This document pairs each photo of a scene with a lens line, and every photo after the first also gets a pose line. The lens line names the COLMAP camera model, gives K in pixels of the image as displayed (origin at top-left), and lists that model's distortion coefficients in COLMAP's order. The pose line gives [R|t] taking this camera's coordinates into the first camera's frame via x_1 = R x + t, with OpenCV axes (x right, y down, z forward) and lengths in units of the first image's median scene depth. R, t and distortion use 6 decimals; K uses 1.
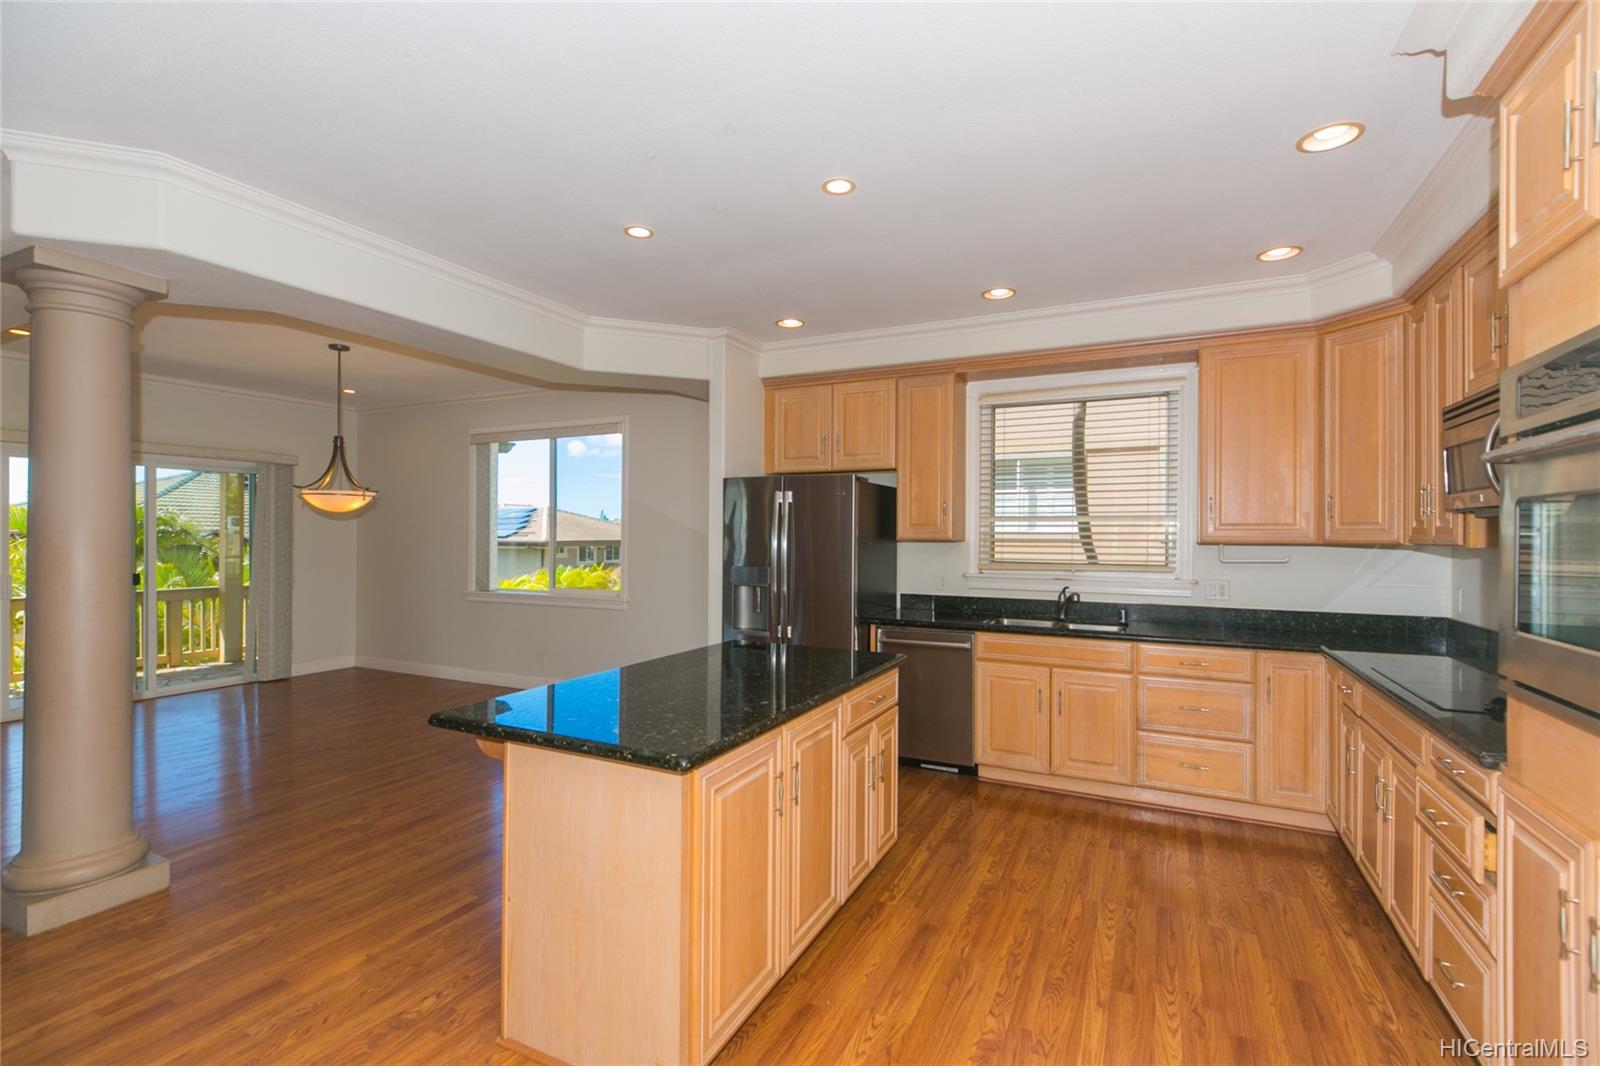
lens RADIAL K [[706.7, 0, 795.0], [0, 706.7, 540.7], [0, 0, 1]] dist [-0.001076, -0.000089]
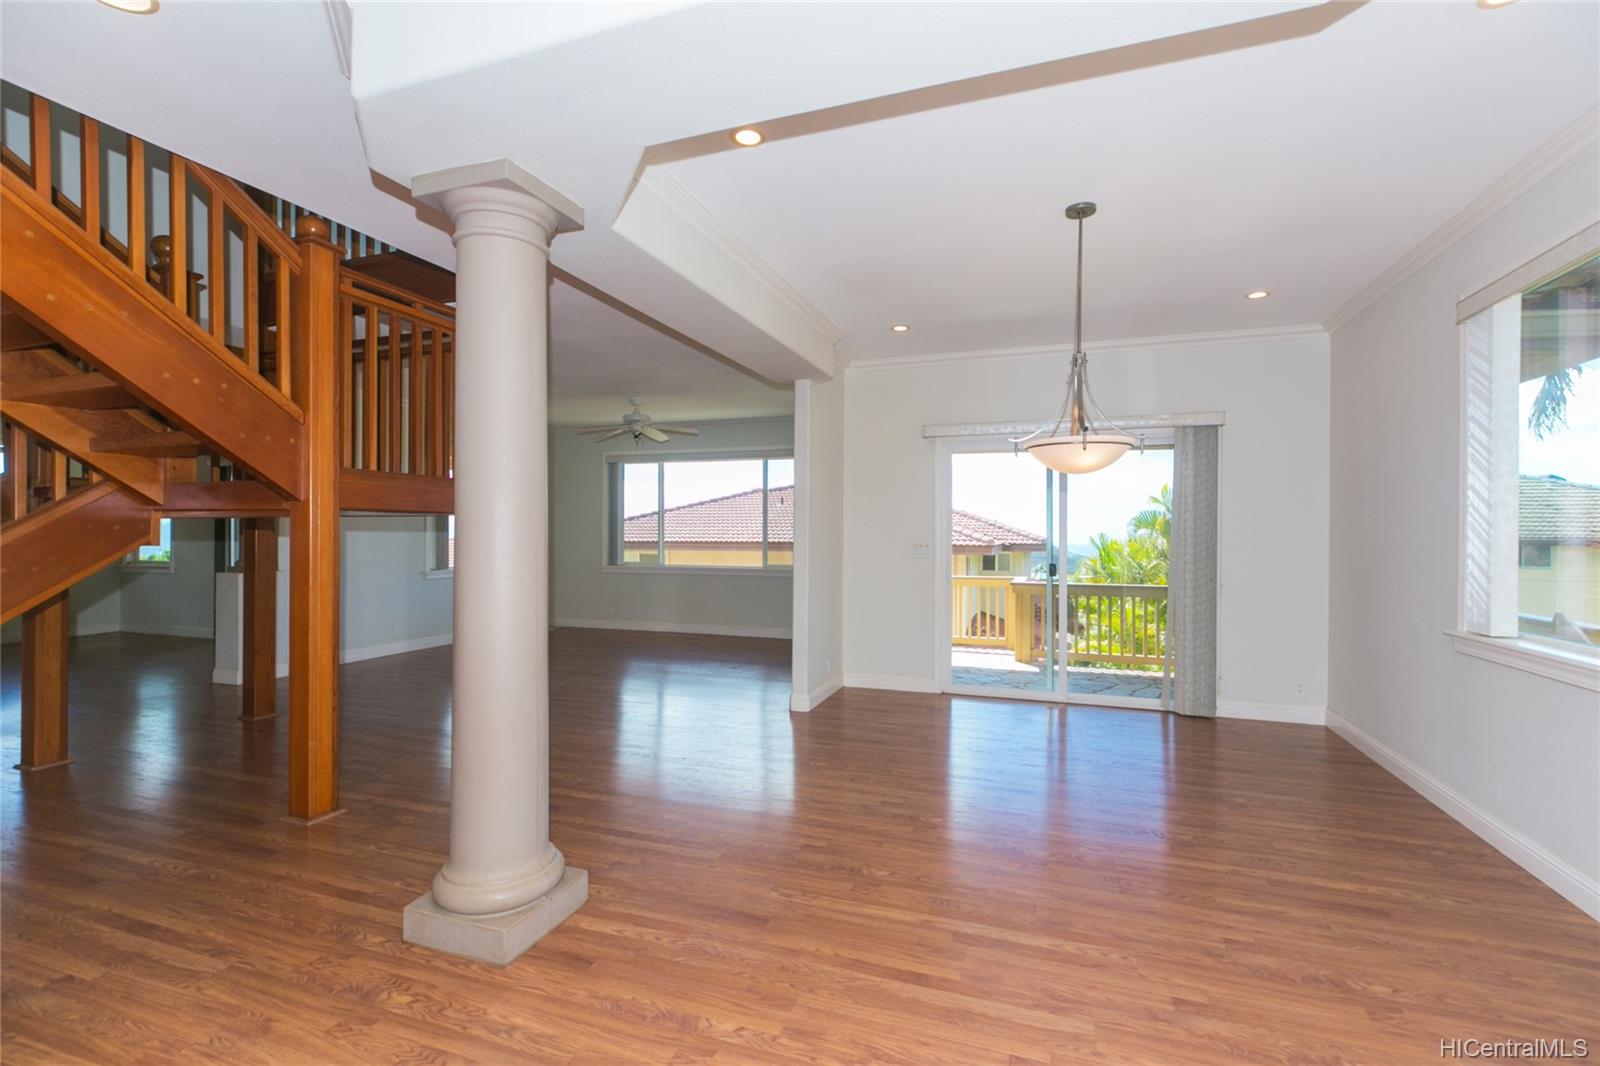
lens RADIAL K [[706.7, 0, 795.0], [0, 706.7, 540.7], [0, 0, 1]] dist [-0.001076, -0.000089]
pose [[0.107139, -0.002627, -0.994241, -0.048740], [0.000078, 0.999997, -0.002634, 0.017738], [0.994244, 0.000204, 0.107139, 0.637189]]
